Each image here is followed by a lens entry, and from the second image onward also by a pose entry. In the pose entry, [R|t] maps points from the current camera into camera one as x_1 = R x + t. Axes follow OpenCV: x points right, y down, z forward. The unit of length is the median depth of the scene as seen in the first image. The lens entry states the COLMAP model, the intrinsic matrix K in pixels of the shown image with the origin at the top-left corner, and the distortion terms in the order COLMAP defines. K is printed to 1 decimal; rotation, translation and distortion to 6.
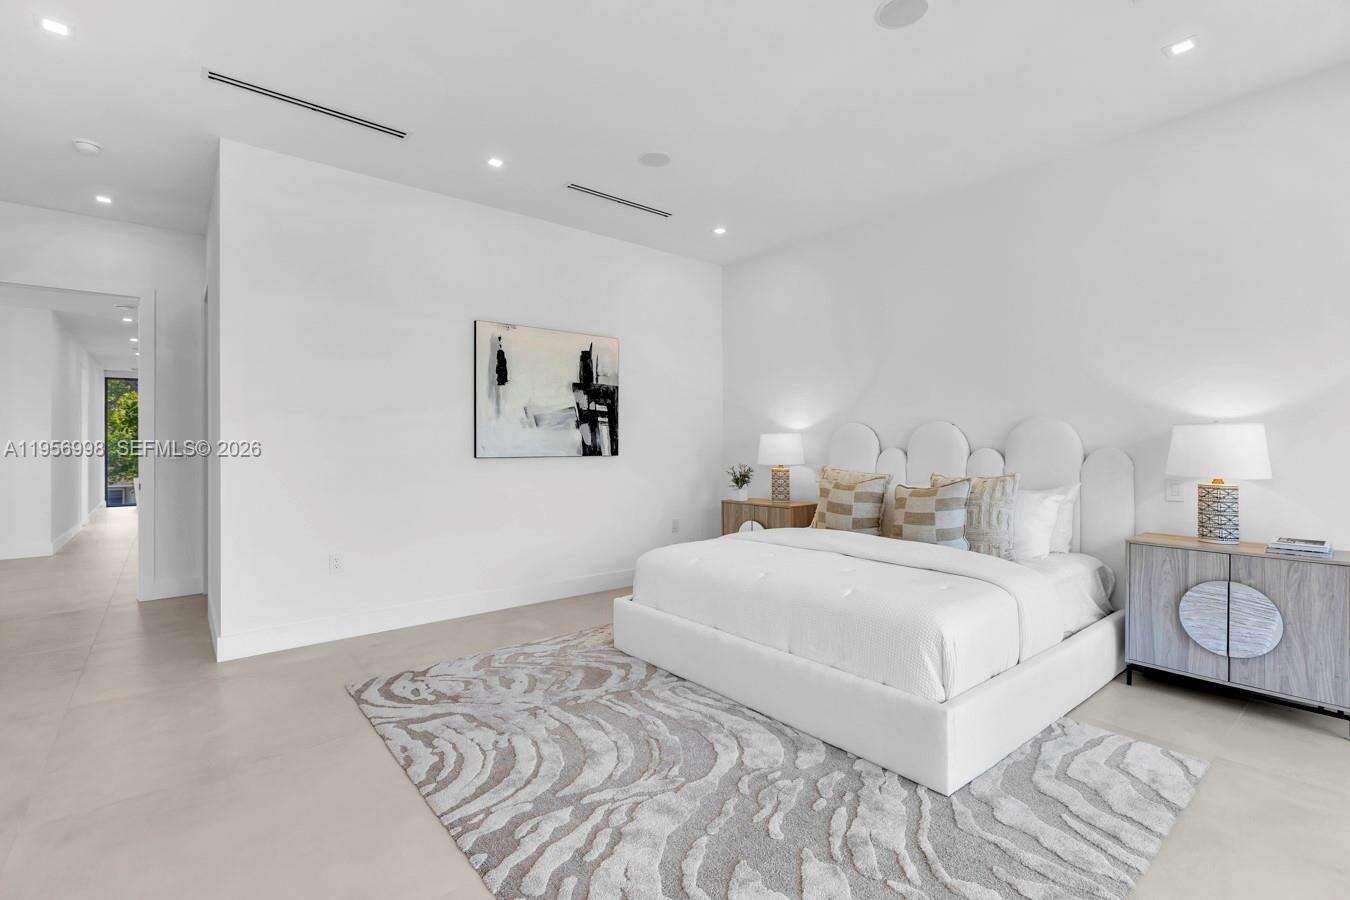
lens RADIAL K [[607.8, 0, 671.6], [0, 607.8, 440.6], [0, 0, 1]] dist [0.001567, 0.000305]
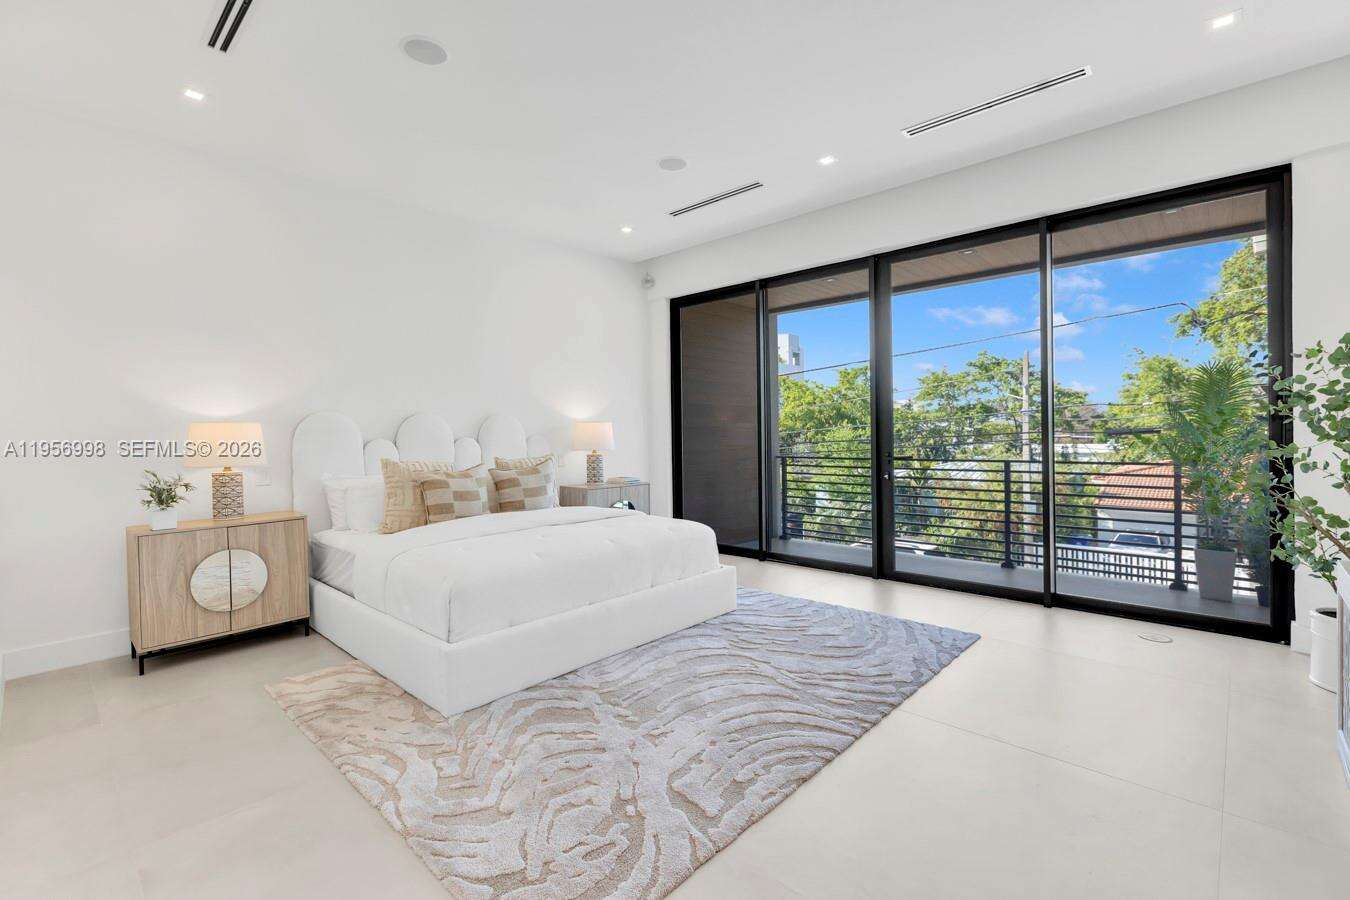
lens RADIAL K [[607.8, 0, 671.6], [0, 607.8, 440.6], [0, 0, 1]] dist [0.001567, 0.000305]
pose [[-0.123943, -0.009731, 0.992242, -0.776189], [0.010738, 0.999880, 0.011147, 0.009580], [-0.992231, 0.012036, -0.123823, 0.769119]]
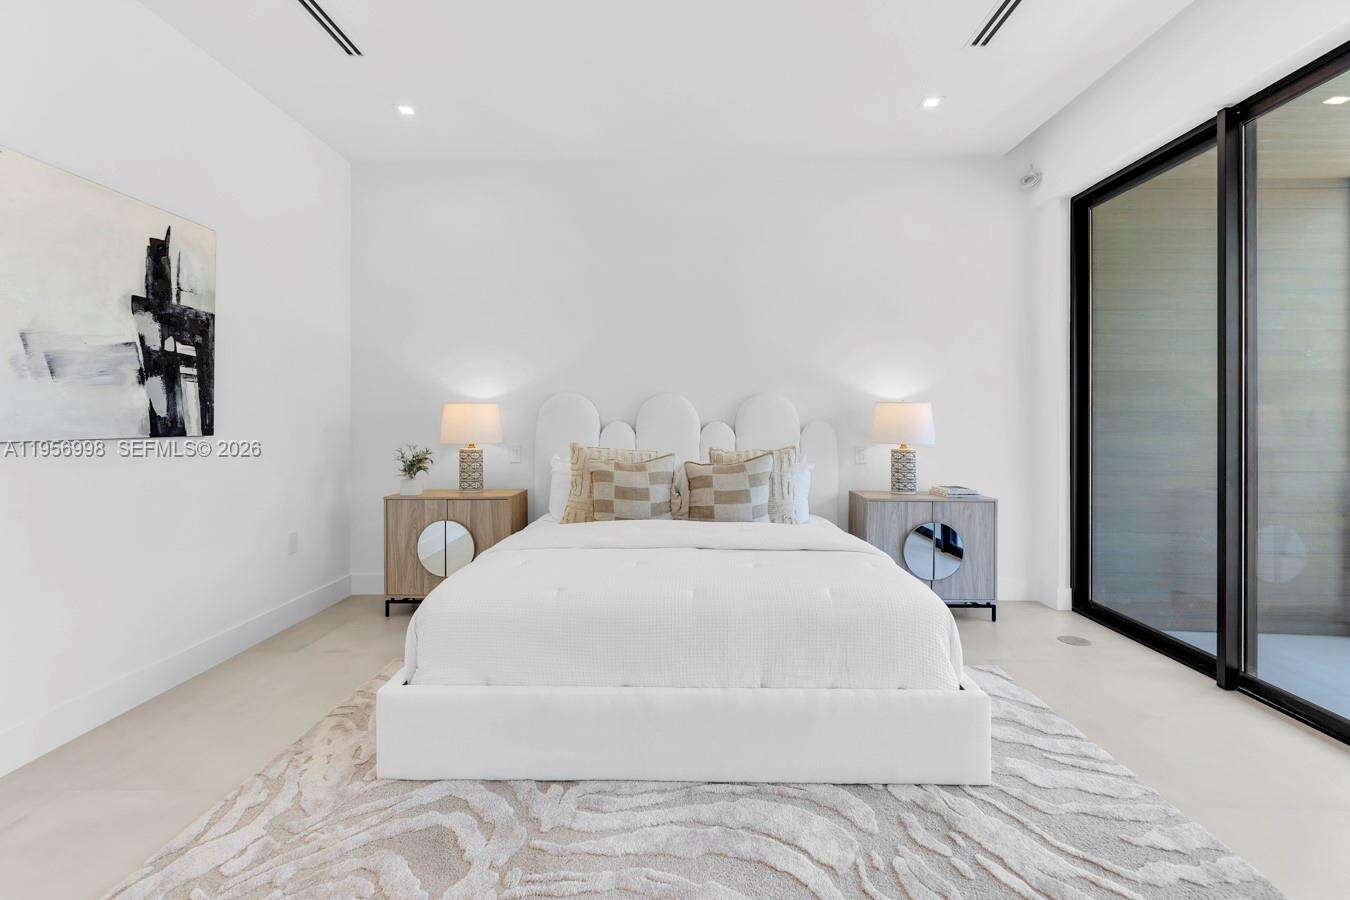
lens RADIAL K [[614.8, 0, 669.6], [0, 614.8, 415.2], [0, 0, 1]] dist [0.000540, 0.000576]
pose [[0.655901, 0.007290, 0.754812, -0.324756], [-0.006883, 0.999970, -0.003677, 0.006207], [-0.754816, -0.002783, 0.655931, 0.399154]]
